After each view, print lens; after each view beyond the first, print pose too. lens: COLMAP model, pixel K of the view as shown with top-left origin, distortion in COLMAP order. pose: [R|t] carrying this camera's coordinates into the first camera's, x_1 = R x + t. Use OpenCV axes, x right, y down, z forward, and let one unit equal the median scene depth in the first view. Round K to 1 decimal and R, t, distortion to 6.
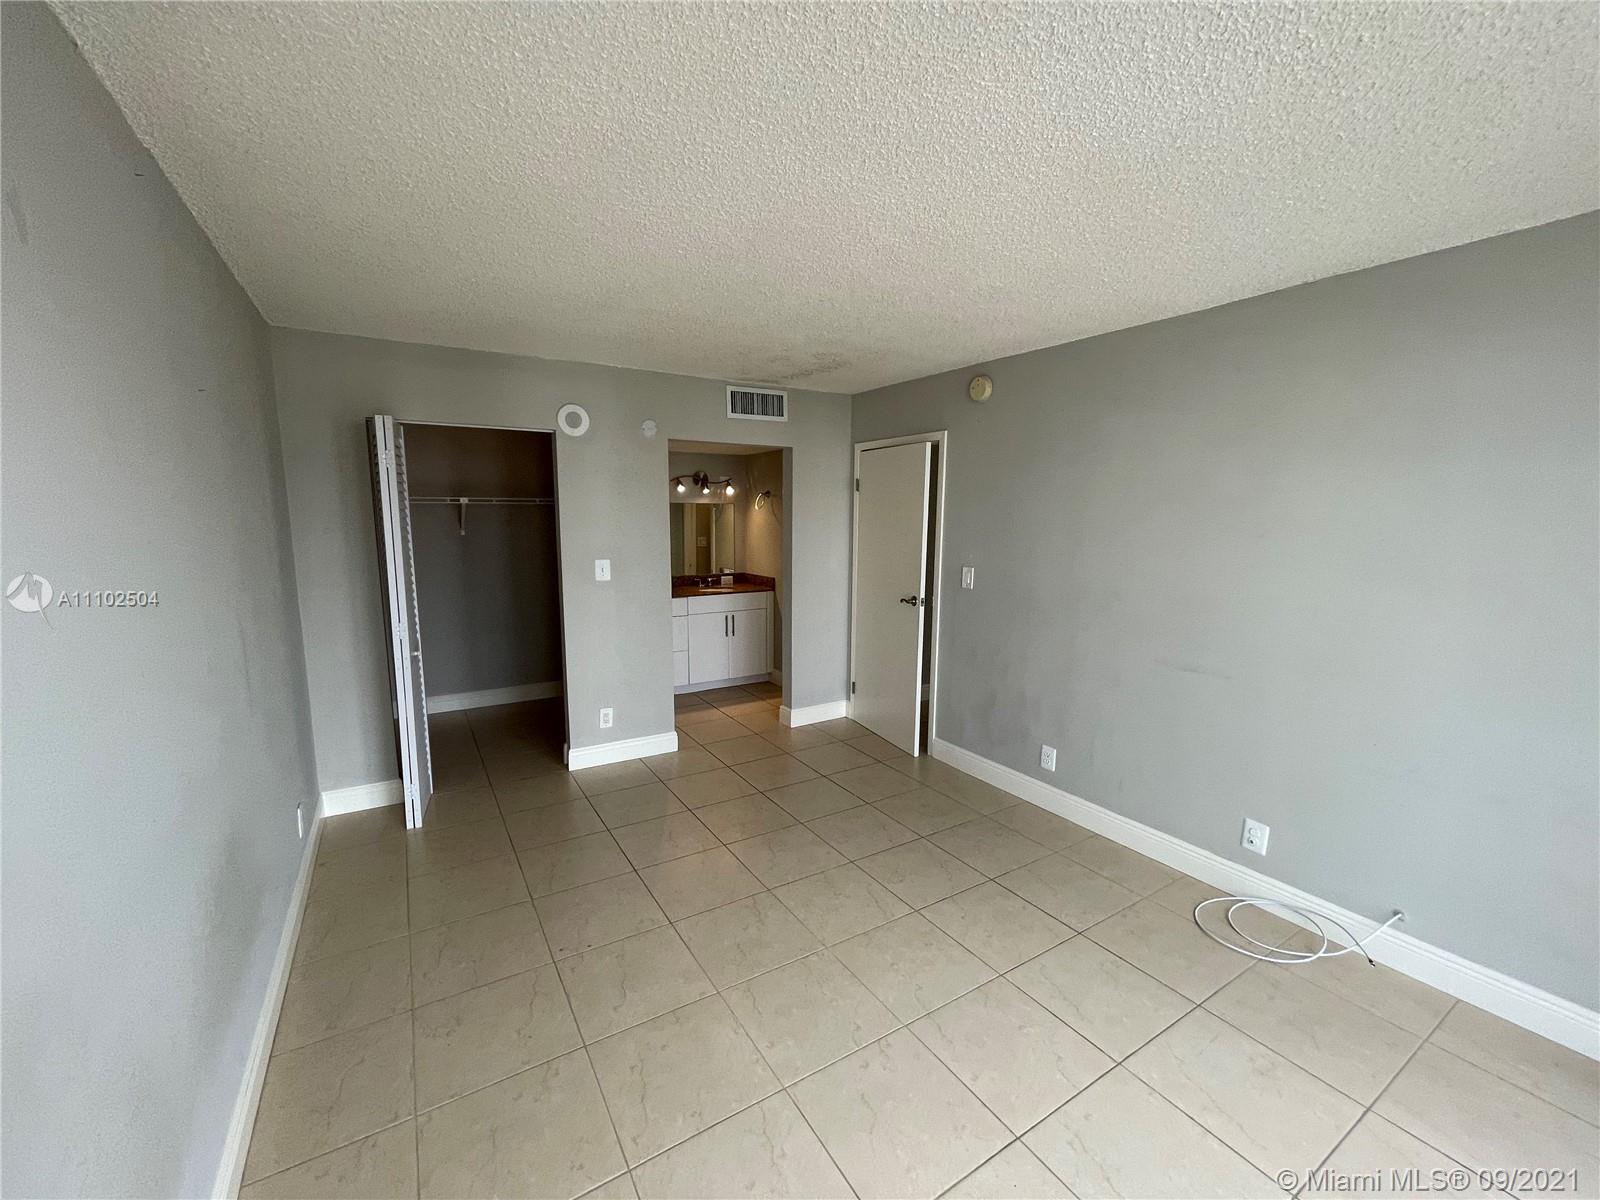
lens RADIAL K [[646.7, 0, 797.2], [0, 646.7, 596.4], [0, 0, 1]] dist [-0.003313, -0.000534]
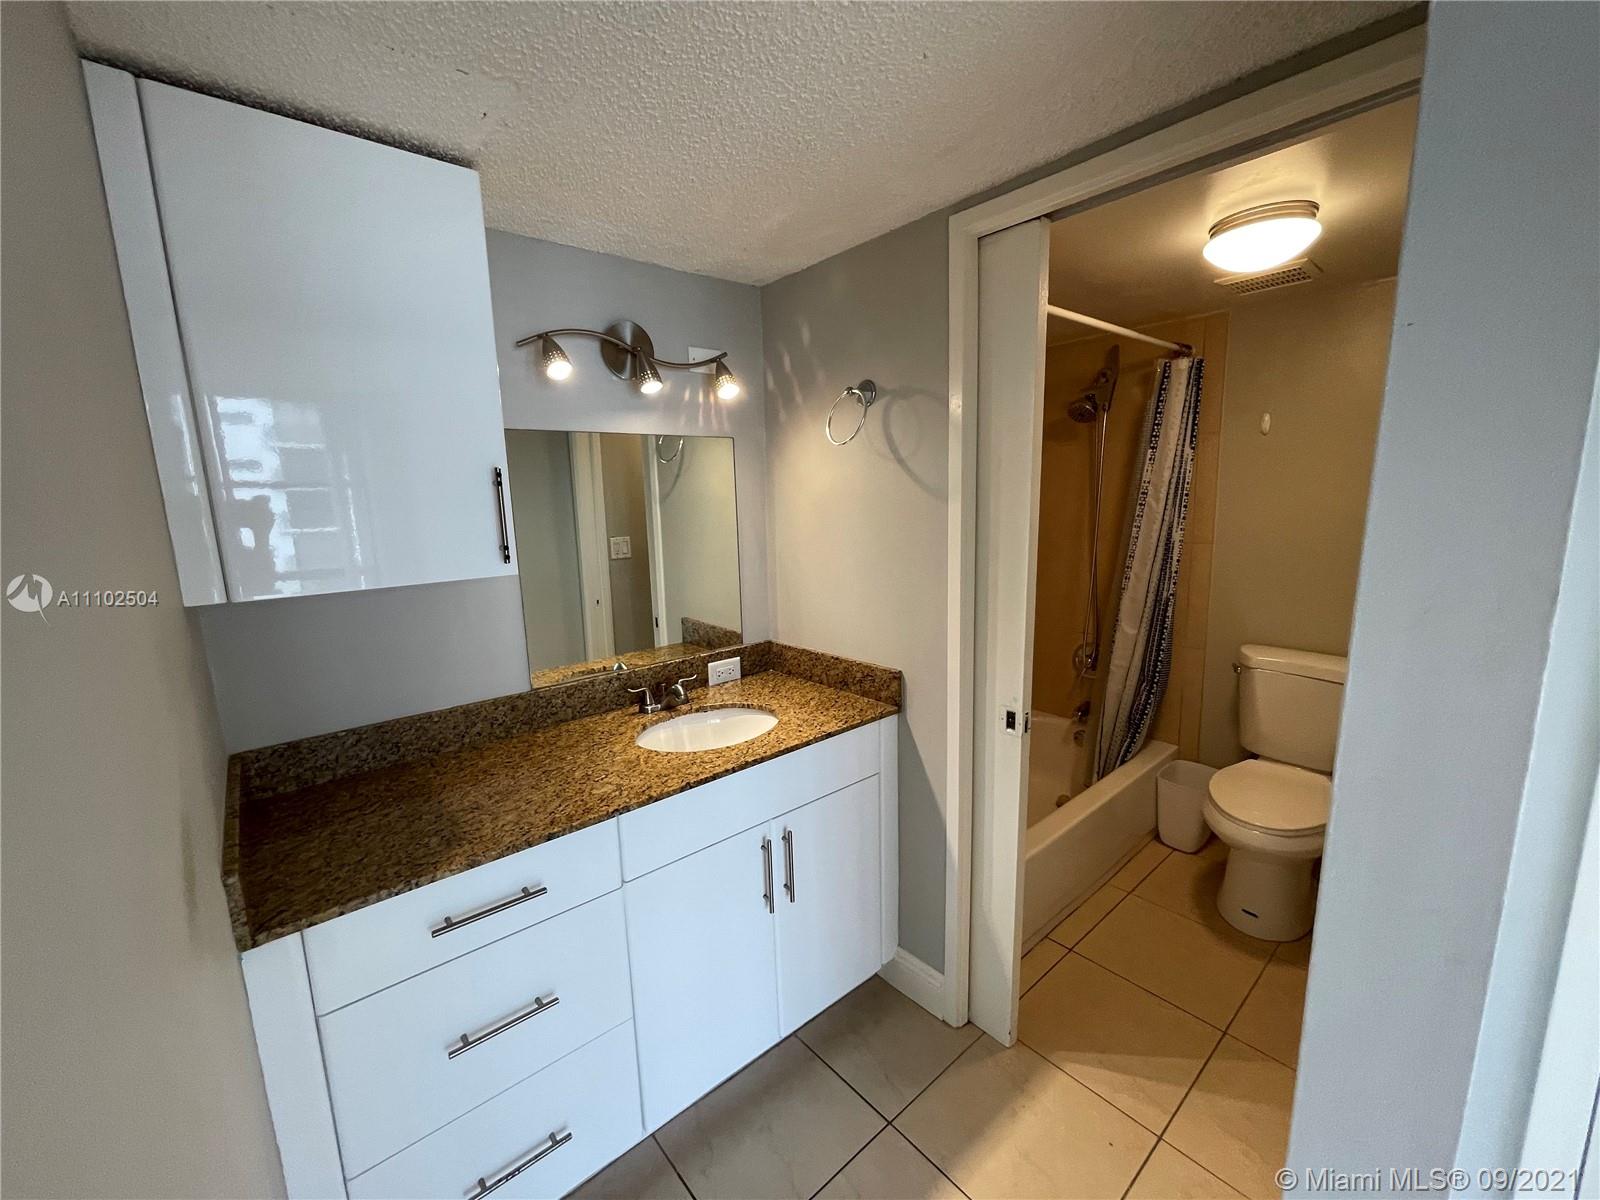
lens RADIAL K [[646.7, 0, 799.1], [0, 646.7, 594.8], [0, 0, 1]] dist [-0.003313, -0.000534]
pose [[0.986364, -0.059067, 0.153616, -0.124454], [0.055063, 0.998026, 0.030191, -0.074474], [-0.155096, -0.021321, 0.987669, 0.694603]]
